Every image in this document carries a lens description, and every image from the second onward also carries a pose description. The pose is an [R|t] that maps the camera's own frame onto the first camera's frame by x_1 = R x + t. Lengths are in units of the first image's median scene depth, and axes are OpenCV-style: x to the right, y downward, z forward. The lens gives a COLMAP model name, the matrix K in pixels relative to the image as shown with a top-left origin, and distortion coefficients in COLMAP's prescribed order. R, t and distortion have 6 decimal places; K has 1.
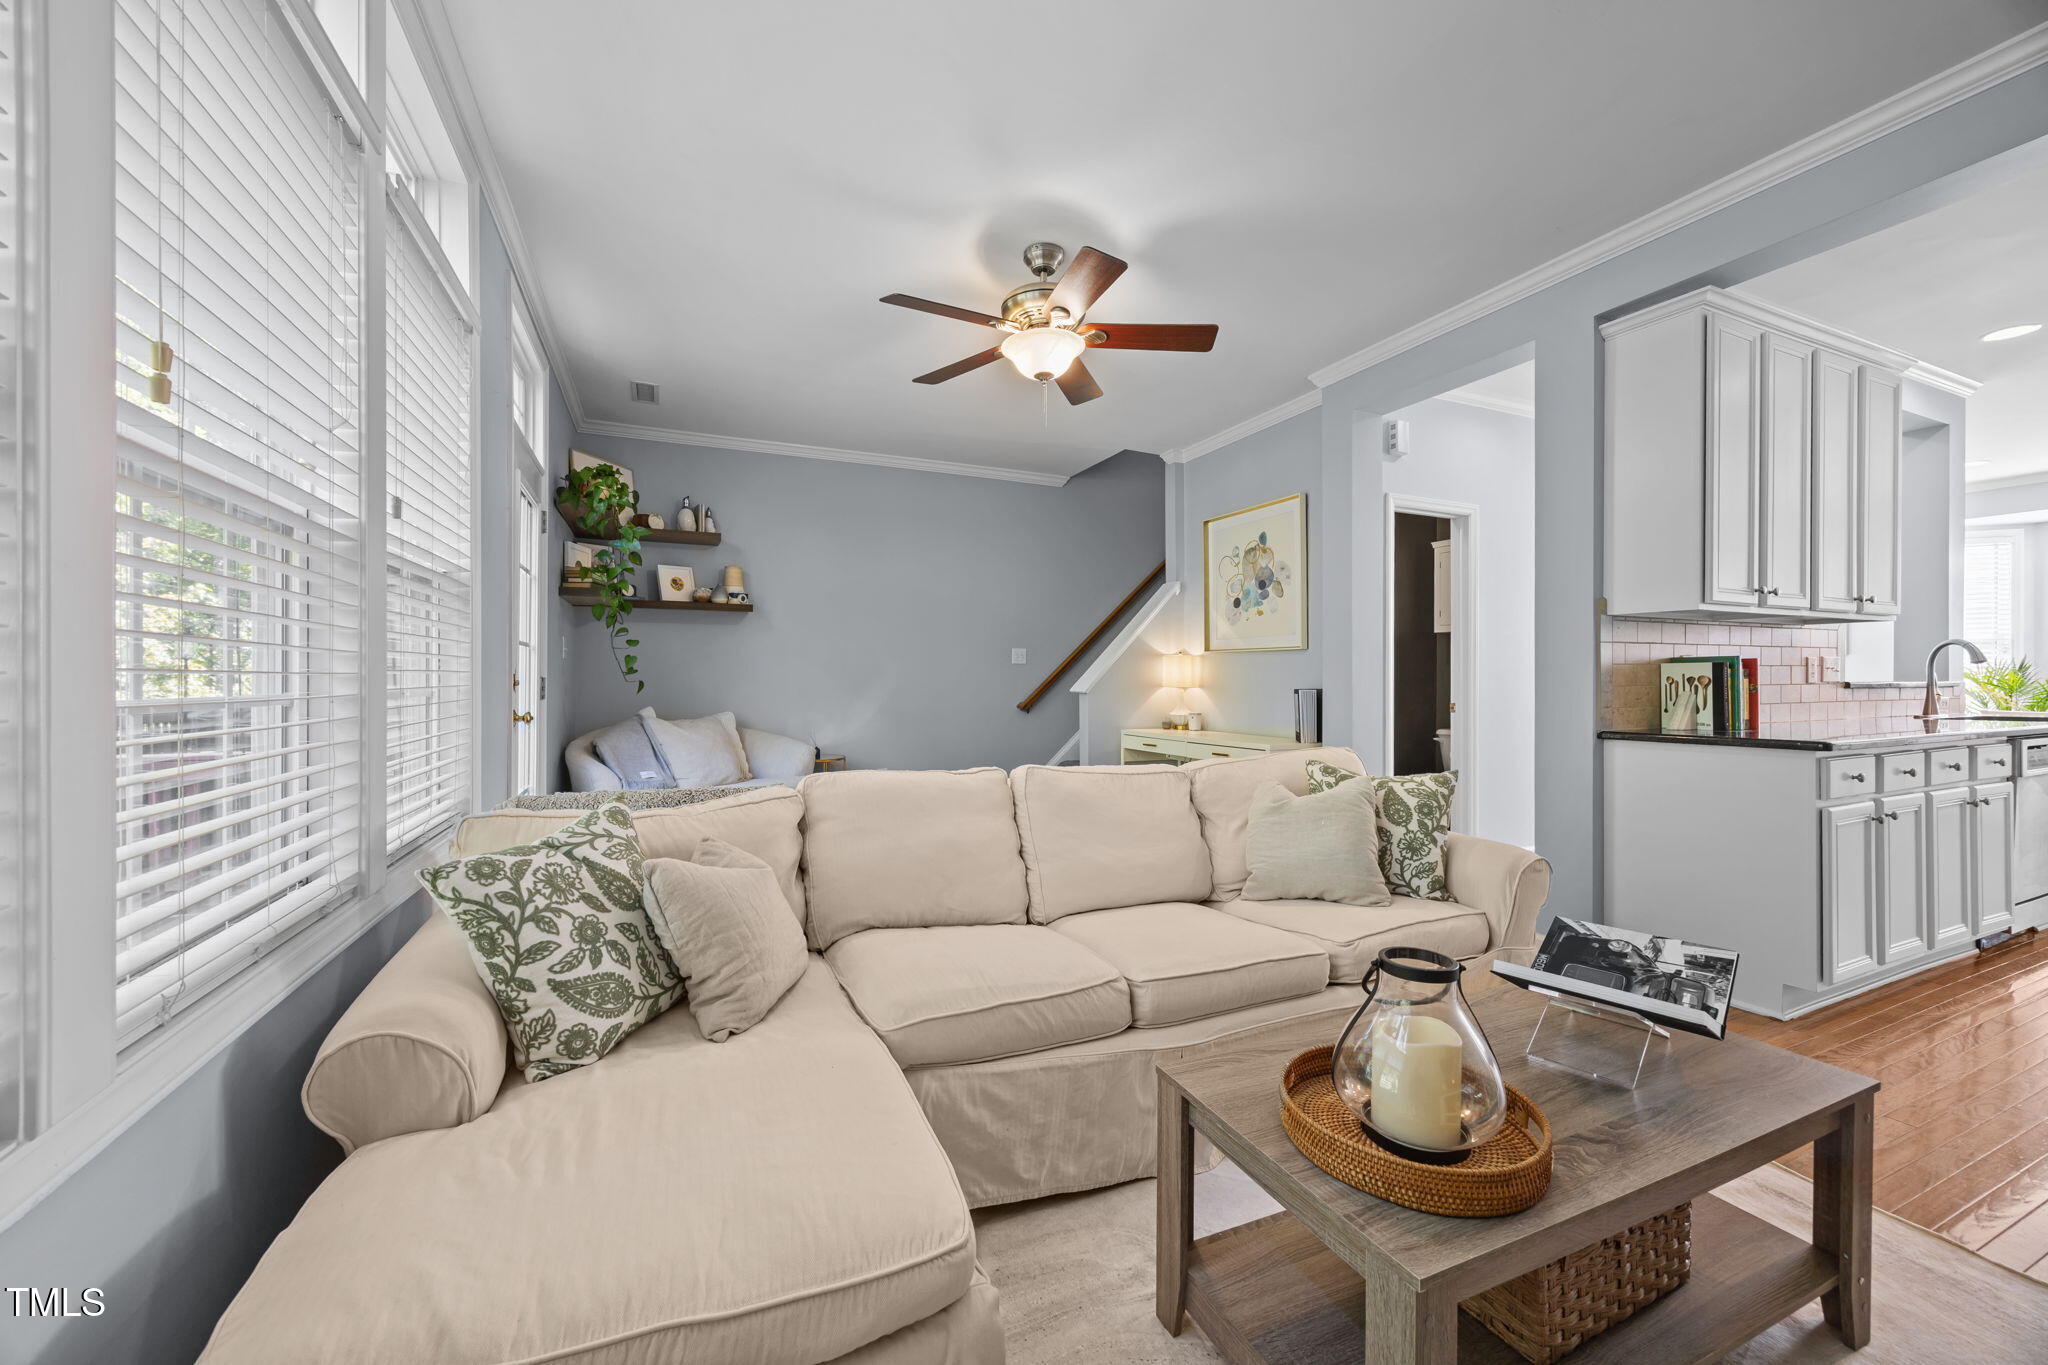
lens RADIAL K [[789.2, 0, 1024.1], [0, 789.2, 678.1], [0, 0, 1]] dist [-0.000990, -0.000198]
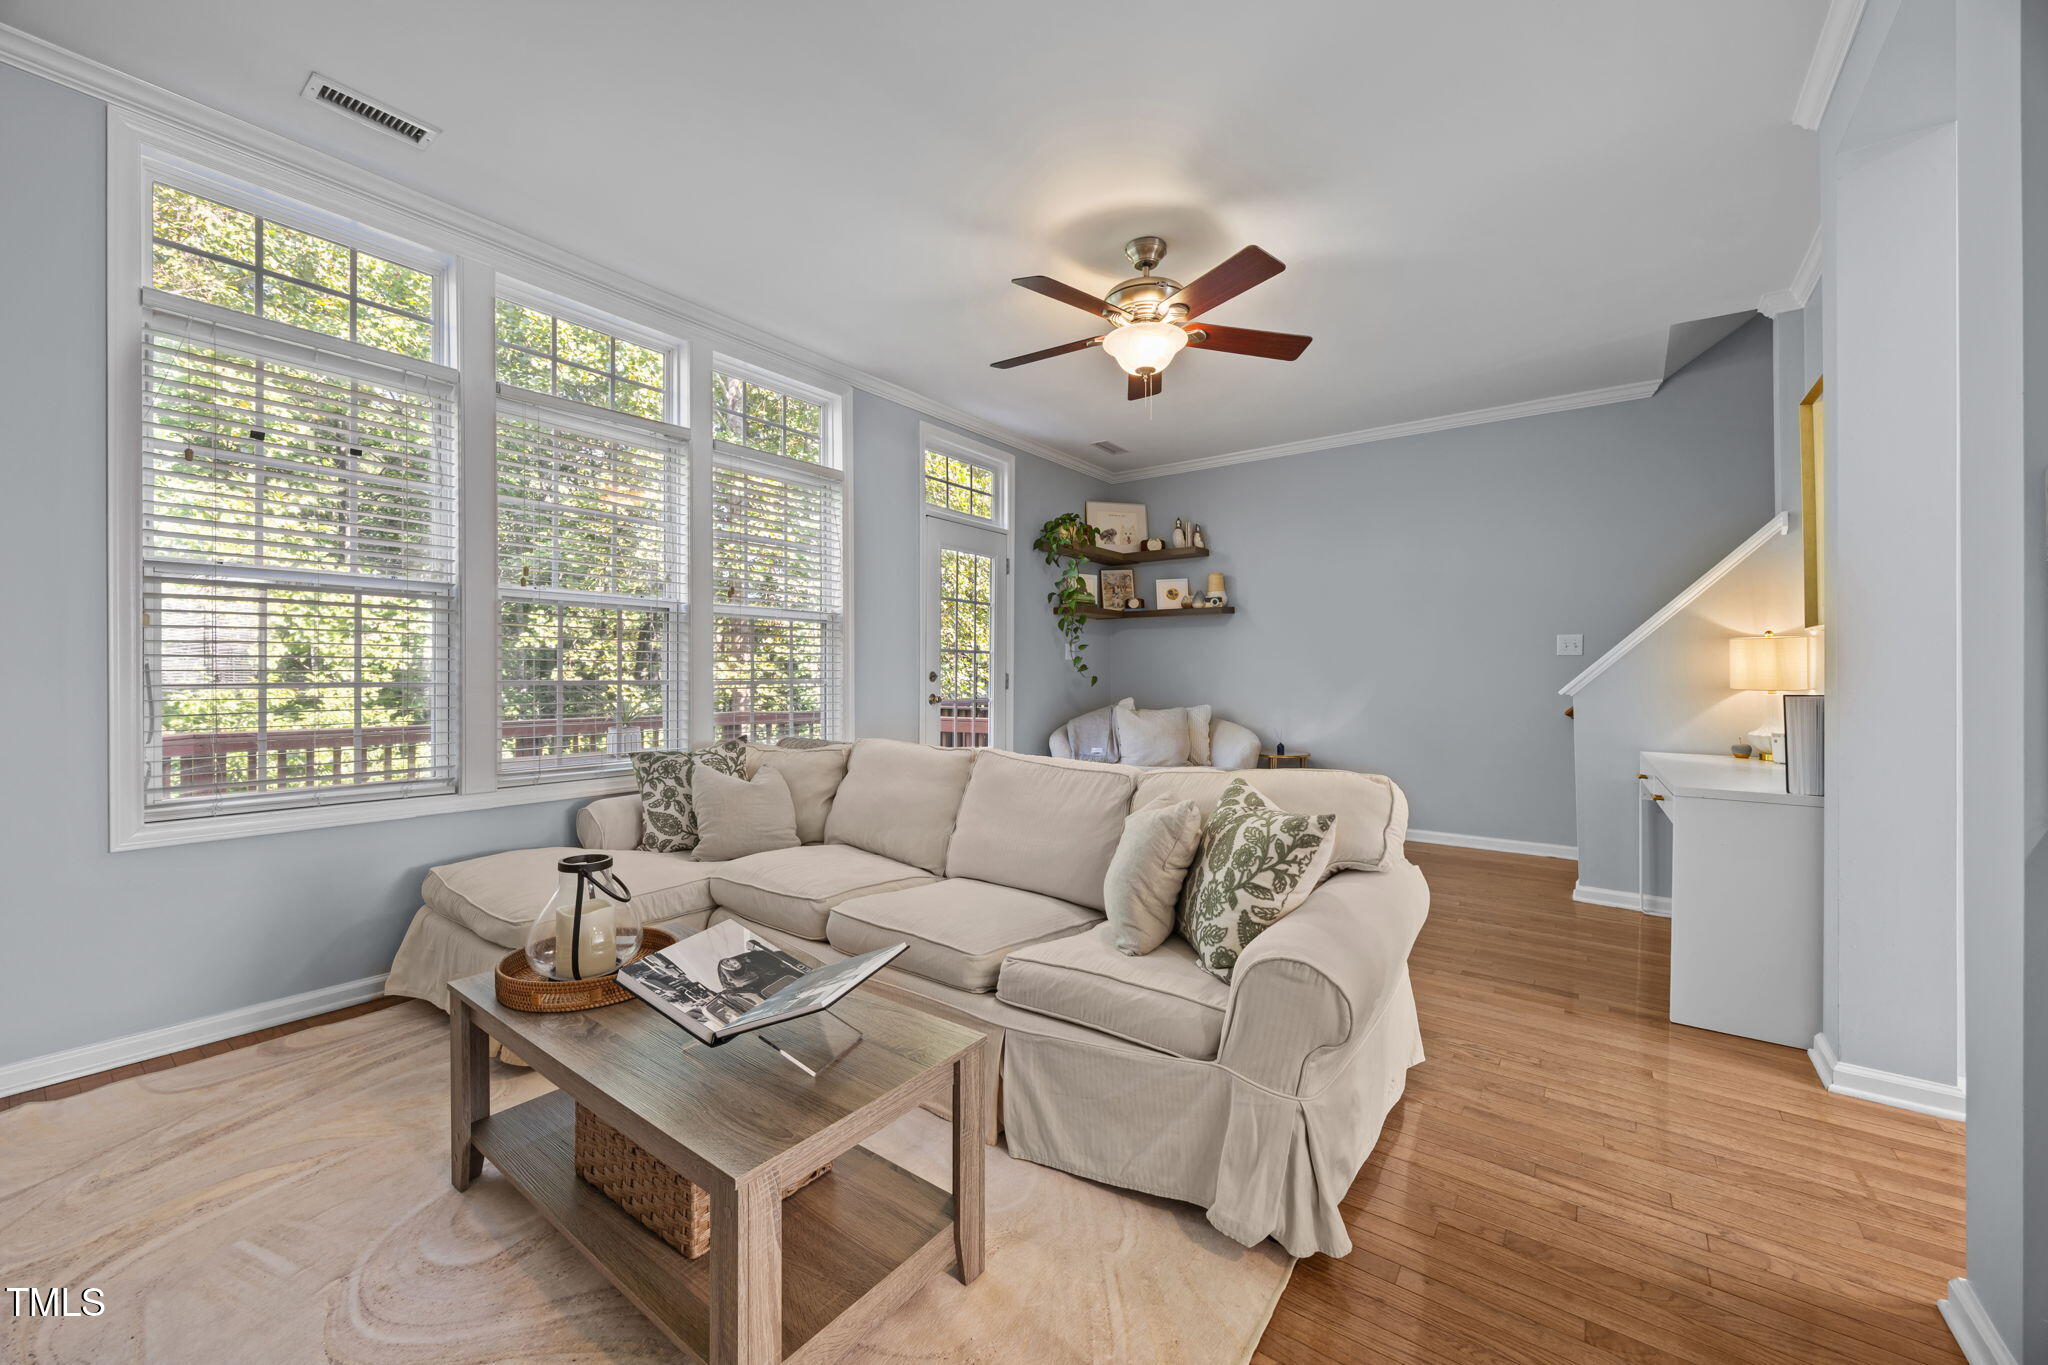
lens RADIAL K [[793.9, 0, 1000.2], [0, 793.9, 676.1], [0, 0, 1]] dist [0.000580, 0.000289]
pose [[0.472621, 0.002669, -0.881262, 0.546943], [-0.002007, 0.999996, 0.001953, 0.000672], [0.881263, 0.000845, 0.472625, 0.244425]]
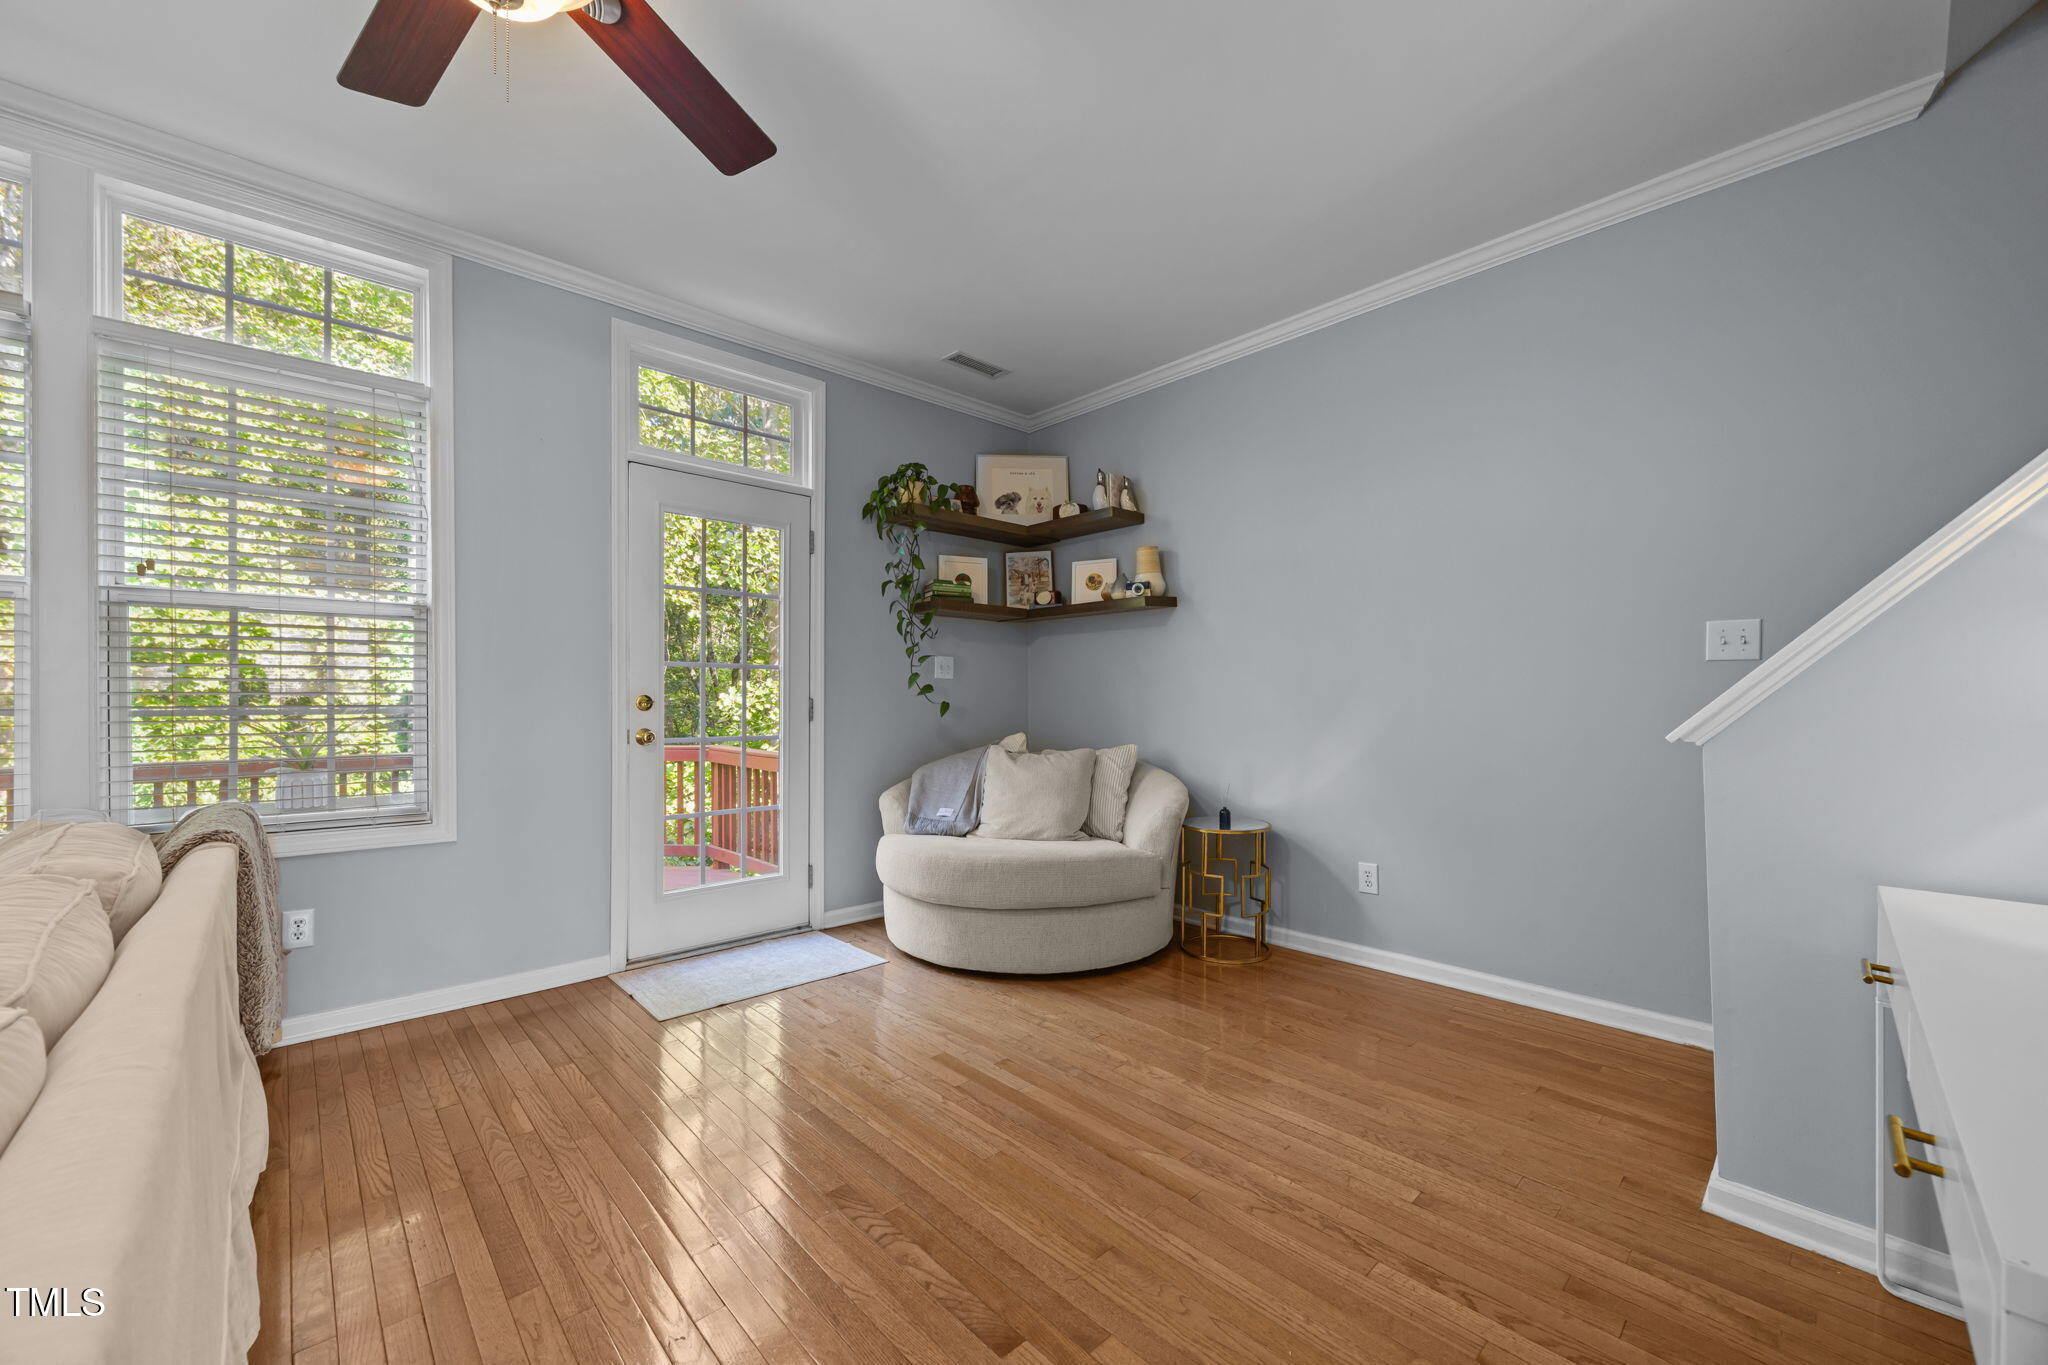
lens RADIAL K [[793.9, 0, 1010.4], [0, 793.9, 698.0], [0, 0, 1]] dist [0.000580, 0.000289]
pose [[0.308419, -0.001918, -0.951249, 0.344648], [-0.001023, 0.999997, -0.002348, 0.000653], [0.951250, 0.001697, 0.308416, 0.760383]]
